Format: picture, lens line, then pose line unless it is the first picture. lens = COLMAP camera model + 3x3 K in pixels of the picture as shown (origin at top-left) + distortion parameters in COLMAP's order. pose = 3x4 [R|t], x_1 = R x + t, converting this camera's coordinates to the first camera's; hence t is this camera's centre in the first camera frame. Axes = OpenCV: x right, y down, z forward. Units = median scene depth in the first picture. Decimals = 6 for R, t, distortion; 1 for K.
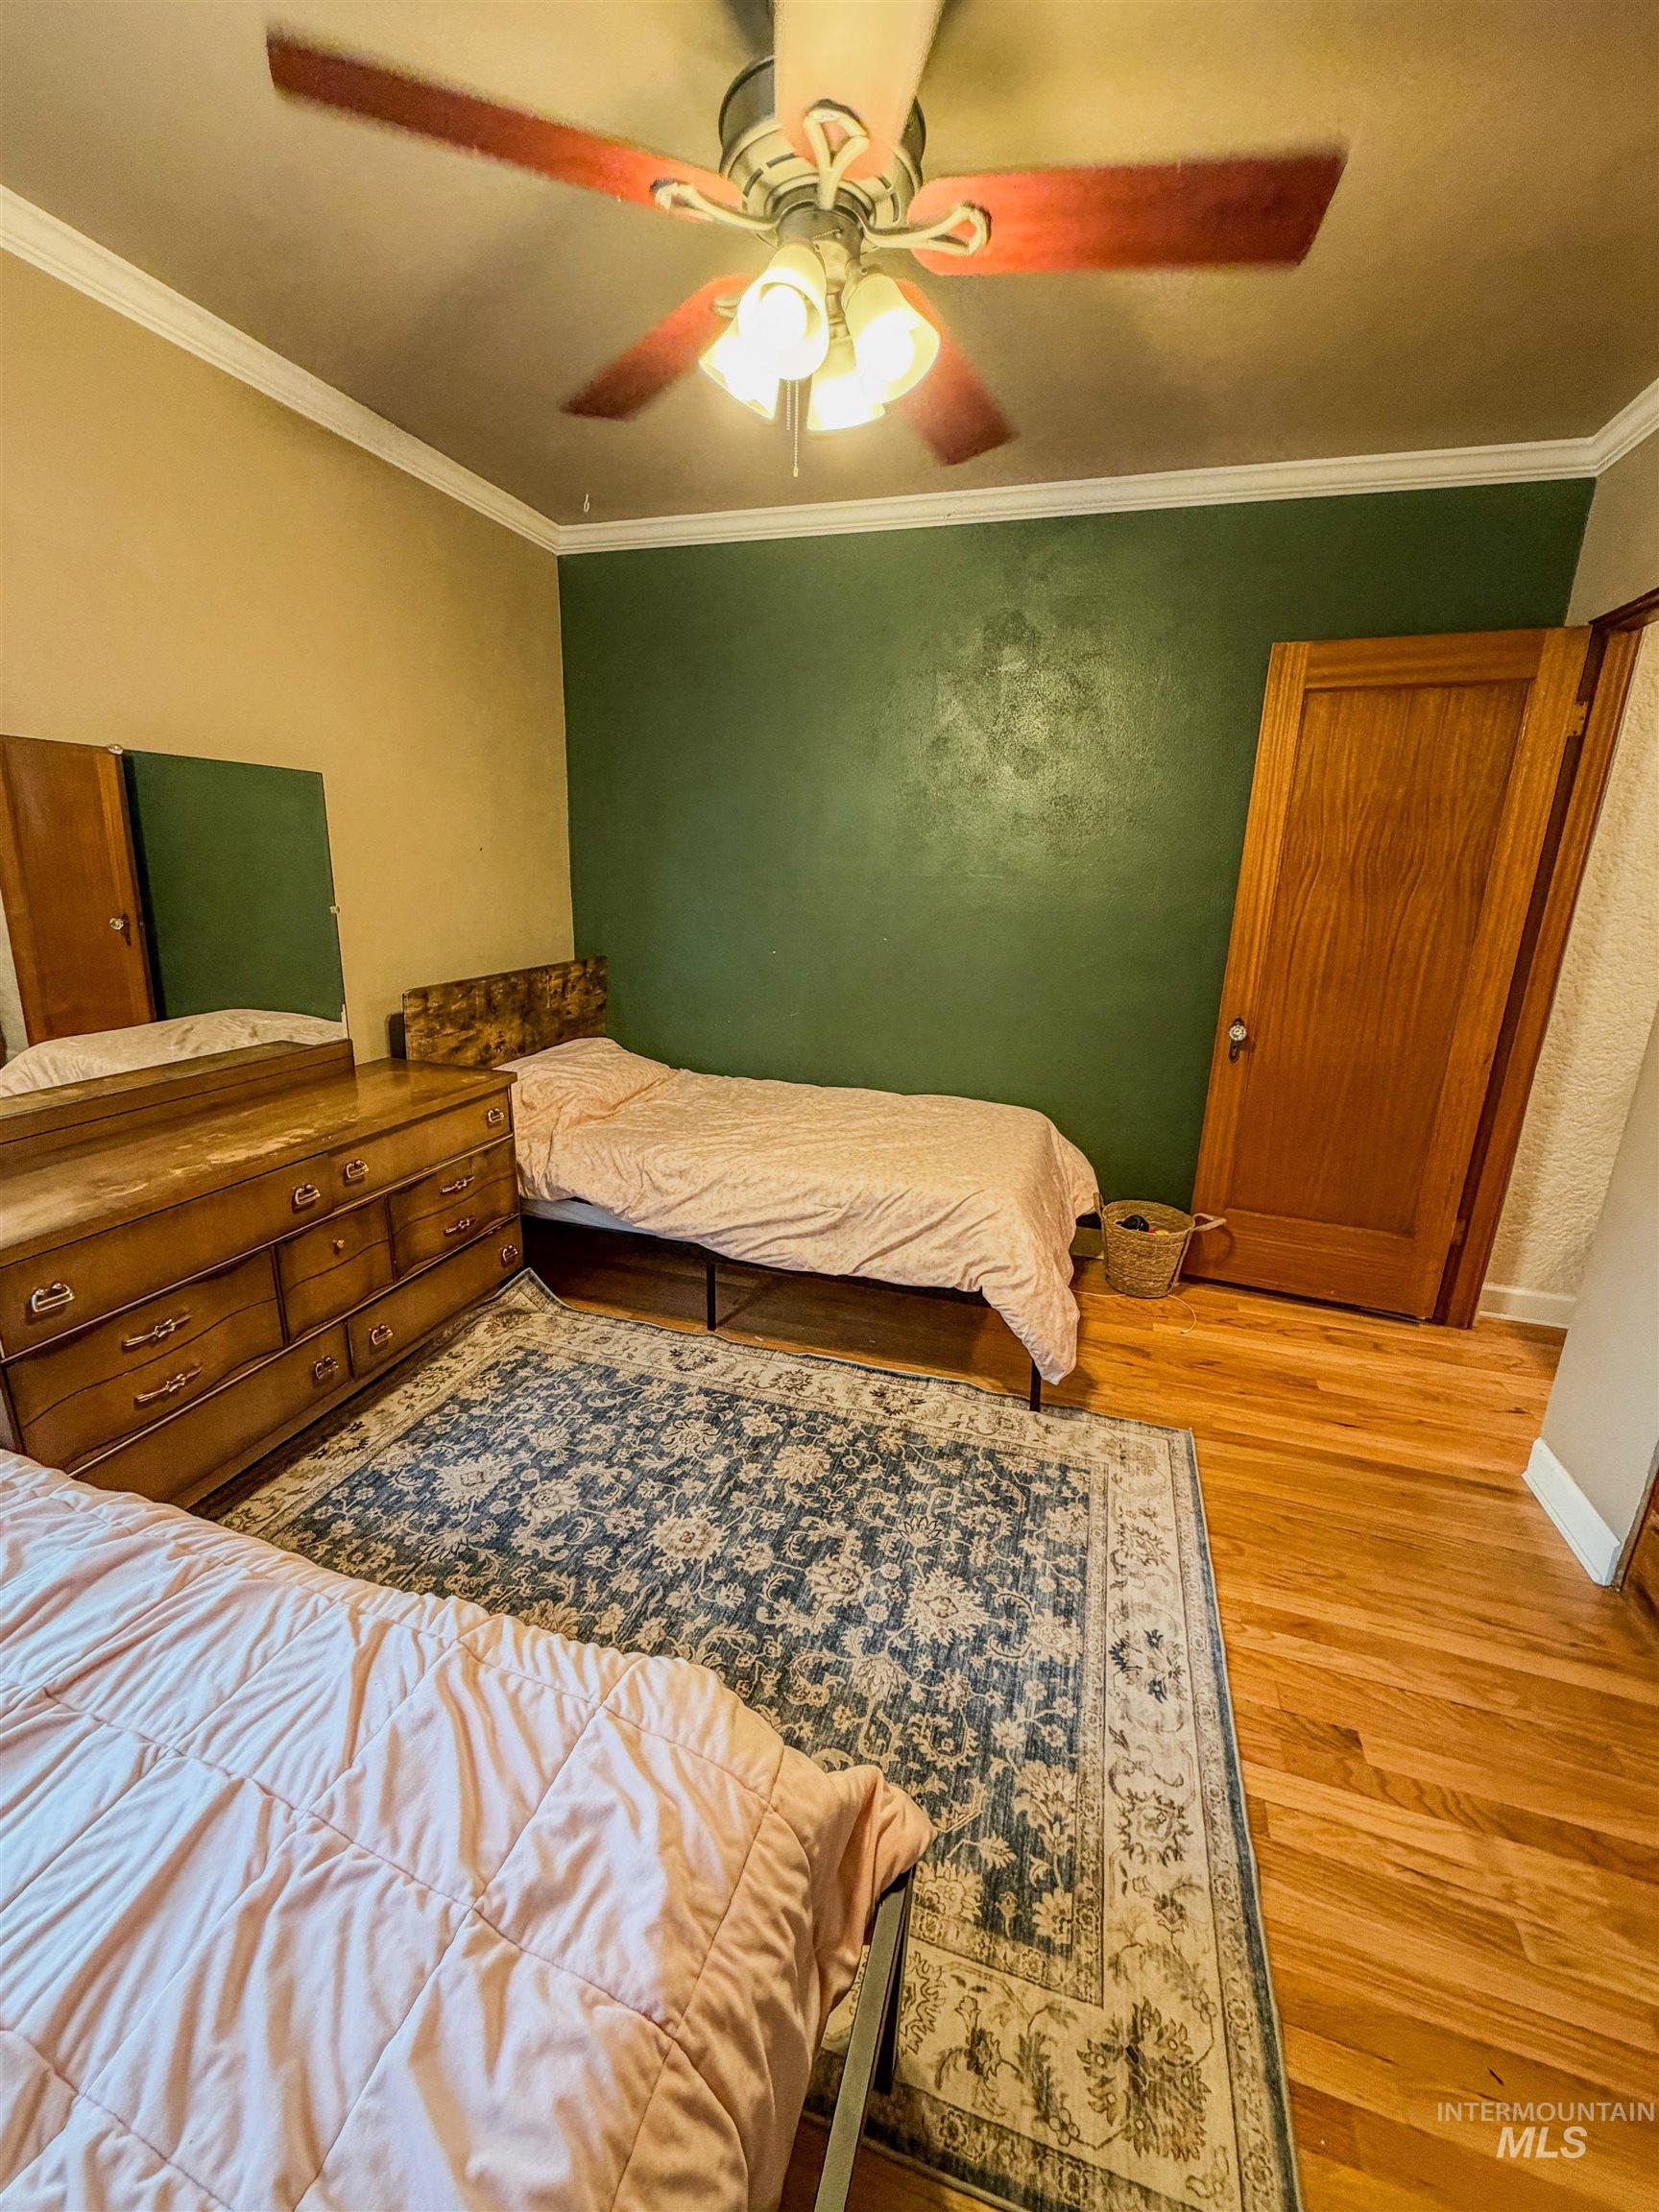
lens RADIAL K [[891.0, 0, 826.3], [0, 891.0, 1103.6], [0, 0, 1]] dist [-0.002111, 0.000070]
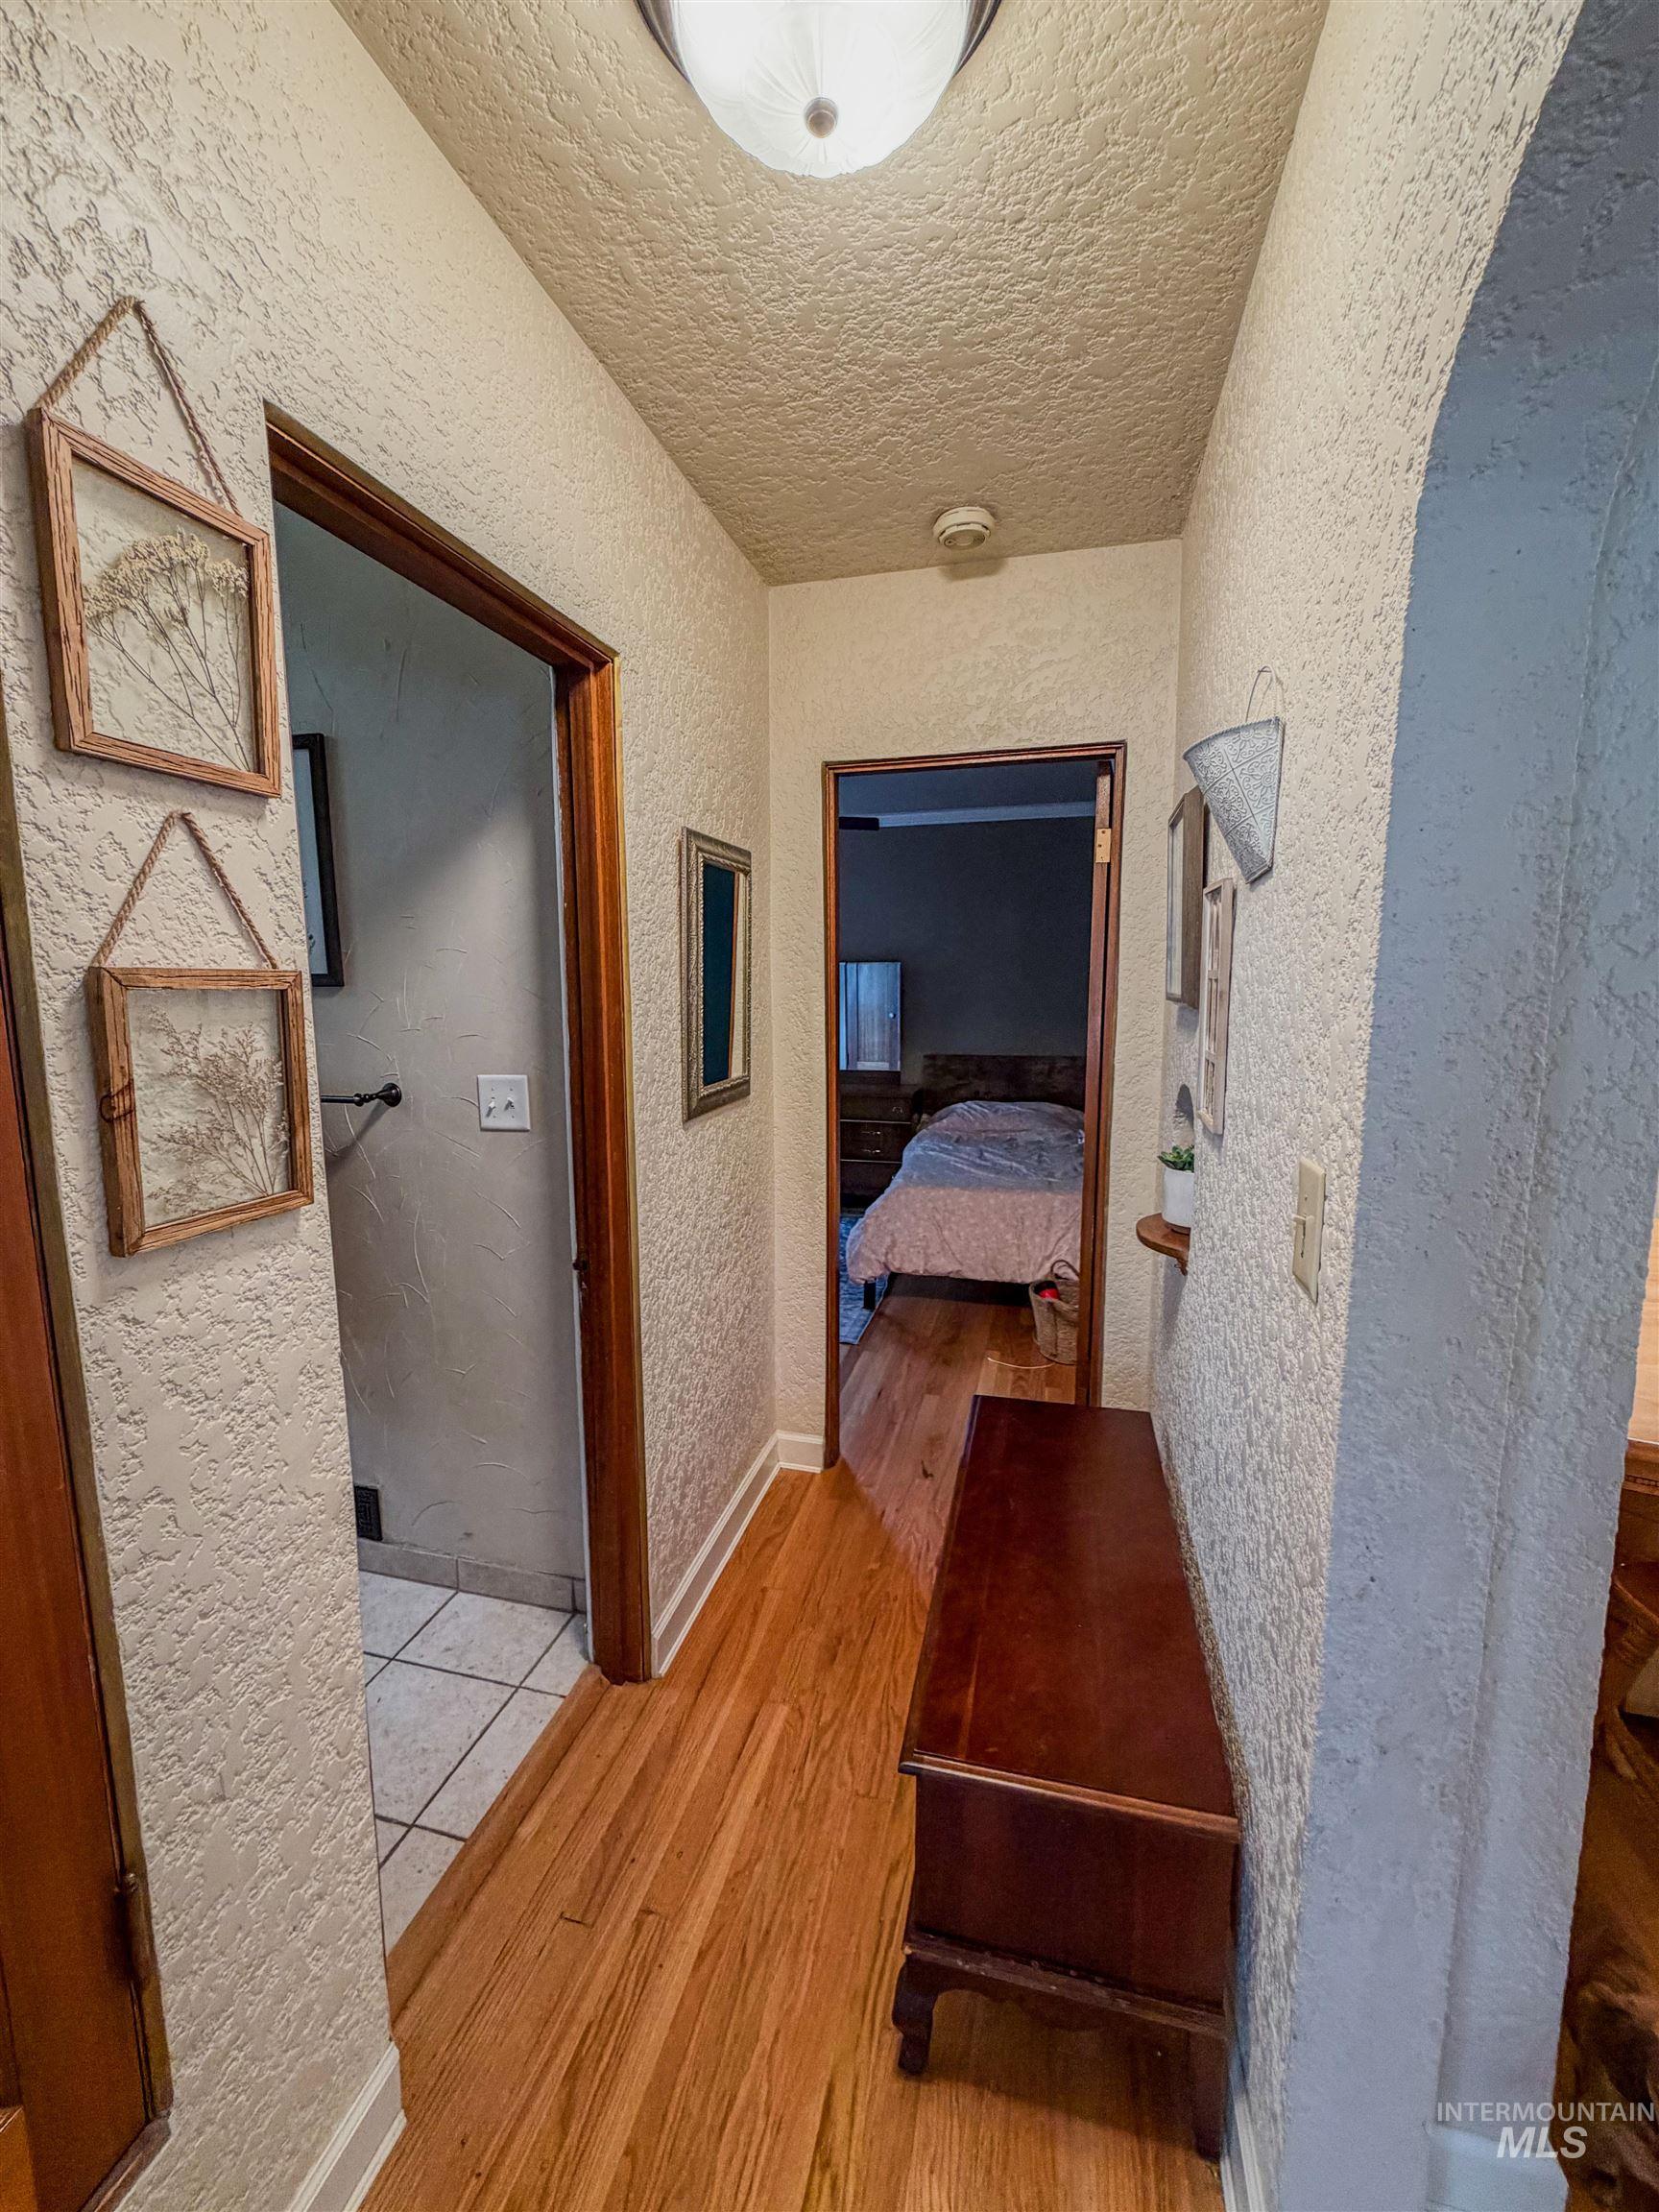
lens RADIAL K [[891.0, 0, 833.1], [0, 891.0, 1098.0], [0, 0, 1]] dist [-0.002111, 0.000070]
pose [[0.040989, 0.098063, -0.994336, 2.356574], [-0.258405, 0.962355, 0.084257, -0.207303], [0.965167, 0.253488, 0.064786, 0.915924]]
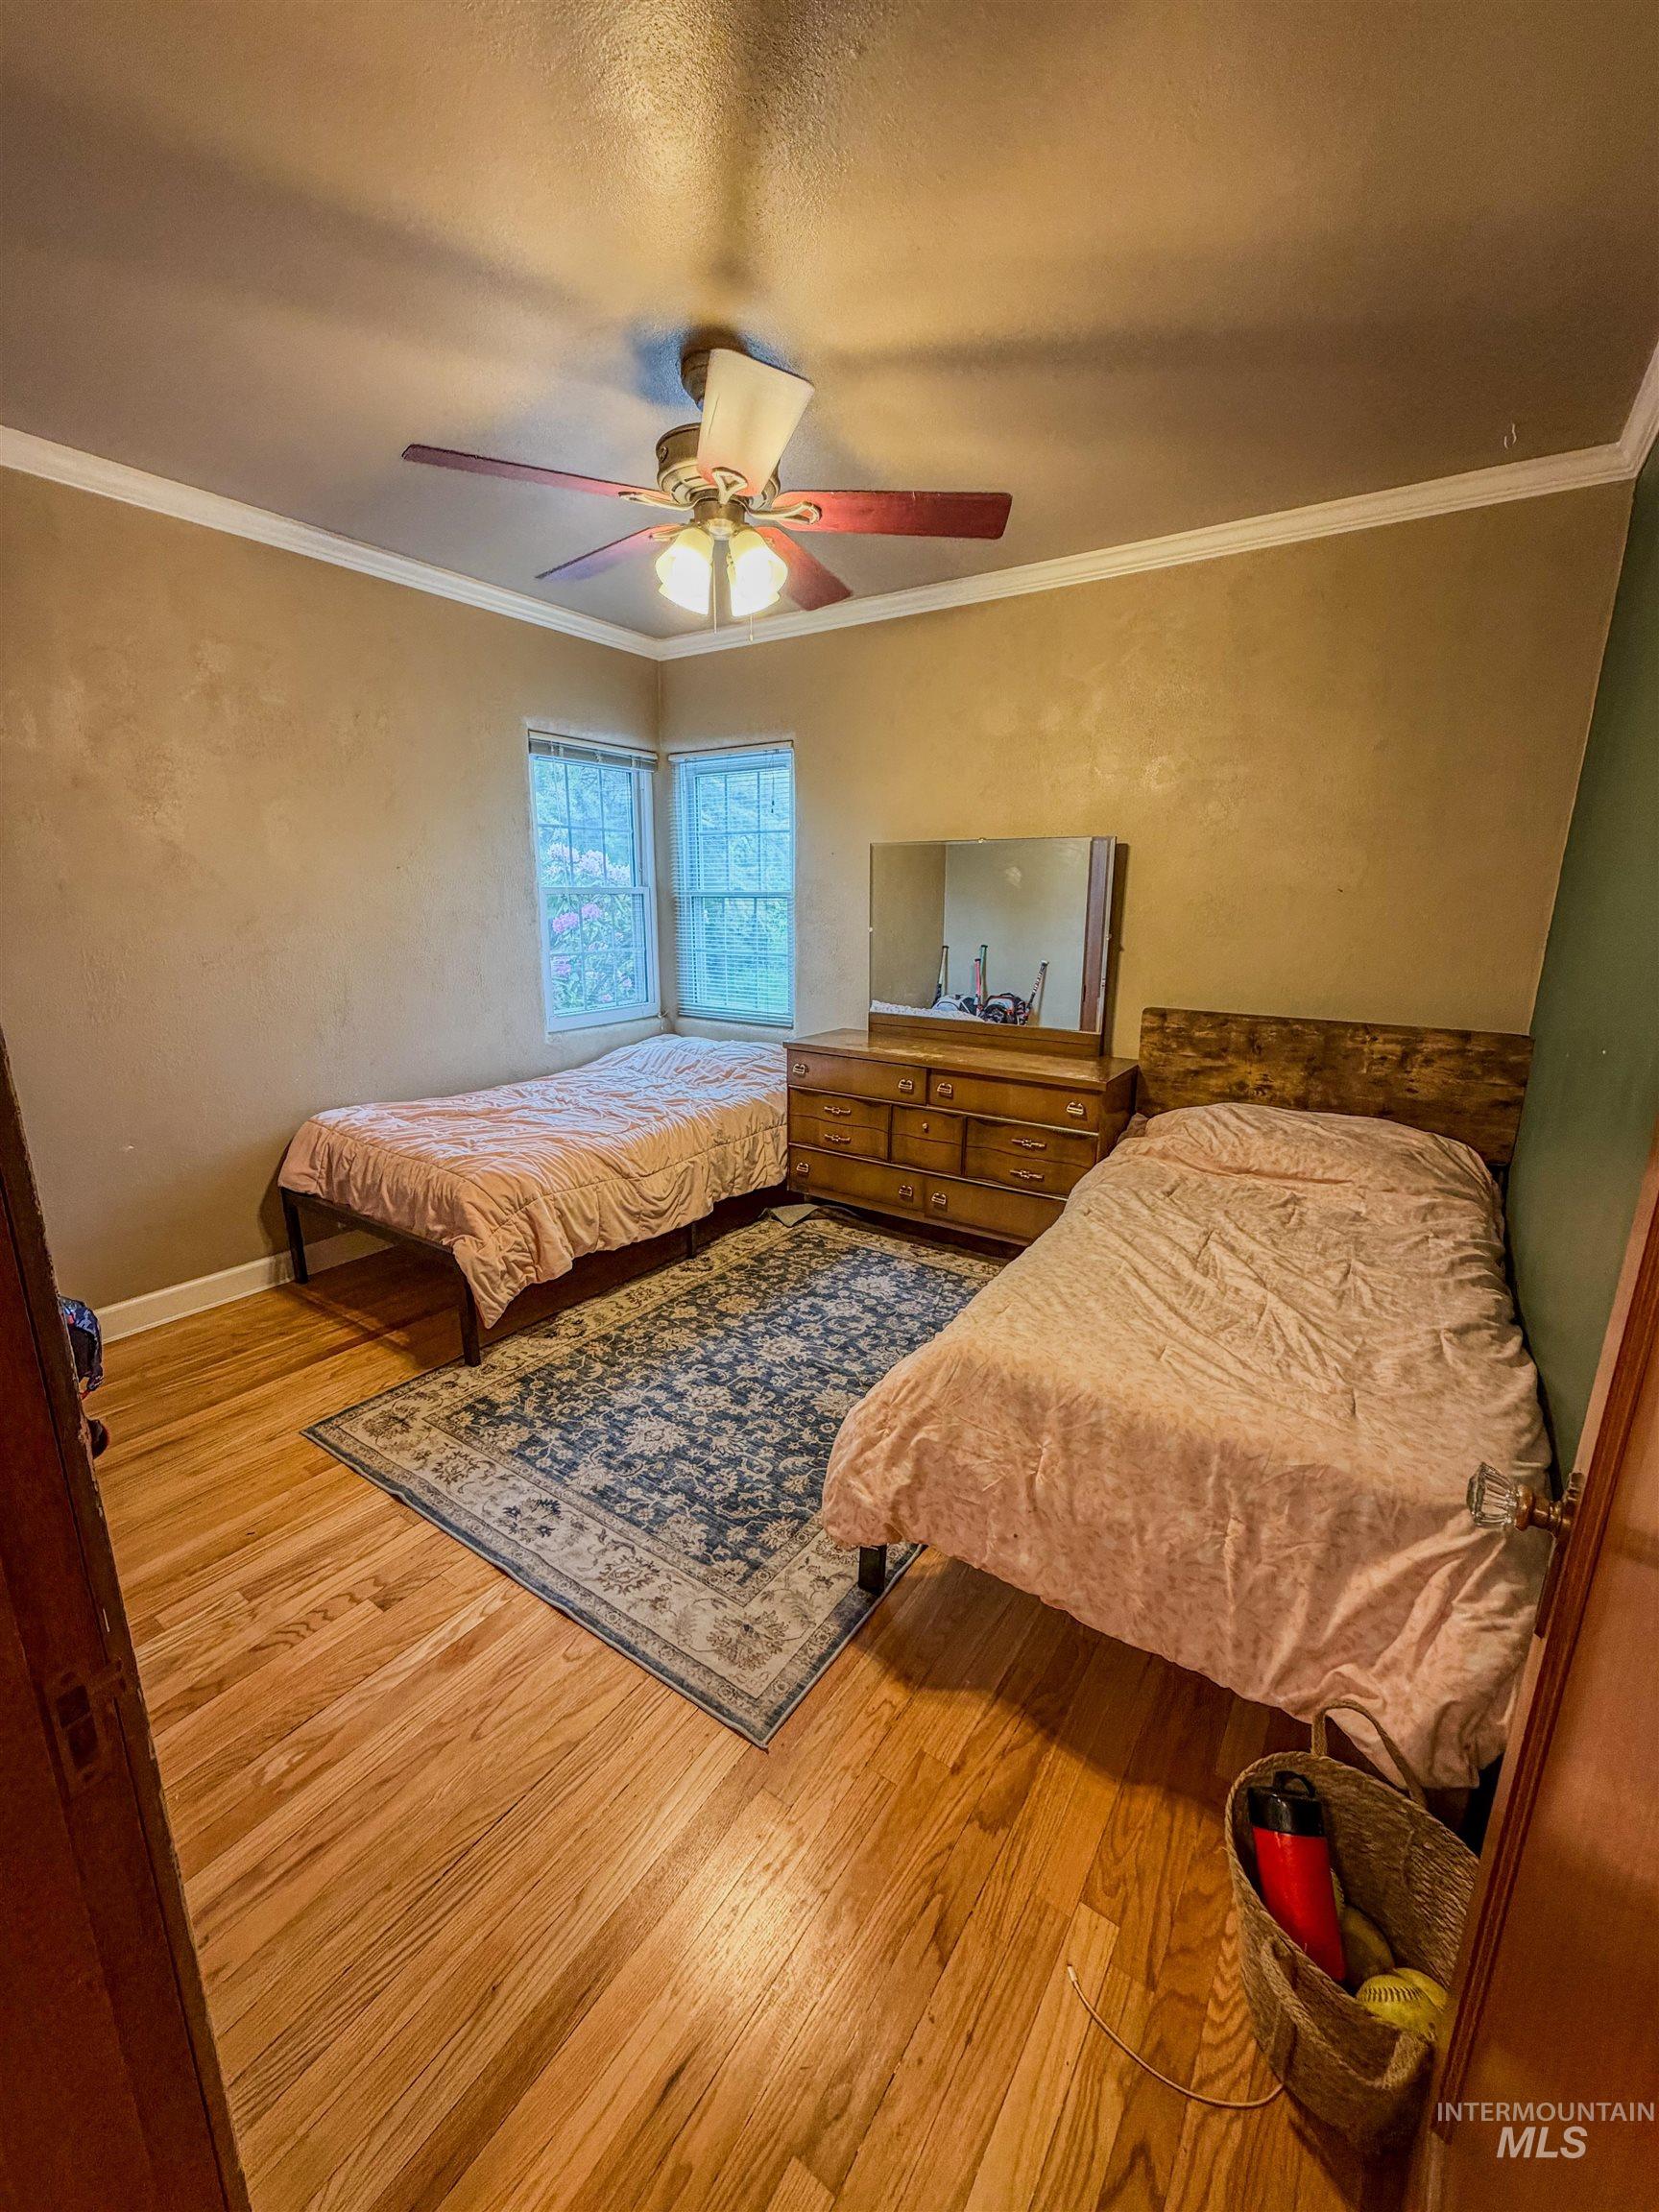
lens RADIAL K [[891.0, 0, 830.4], [0, 891.0, 1099.8], [0, 0, 1]] dist [-0.002111, 0.000070]
pose [[-0.295500, 0.191868, -0.935877, 1.110620], [-0.267037, 0.923988, 0.273746, -0.312679], [0.917263, 0.330806, -0.221803, 1.259570]]
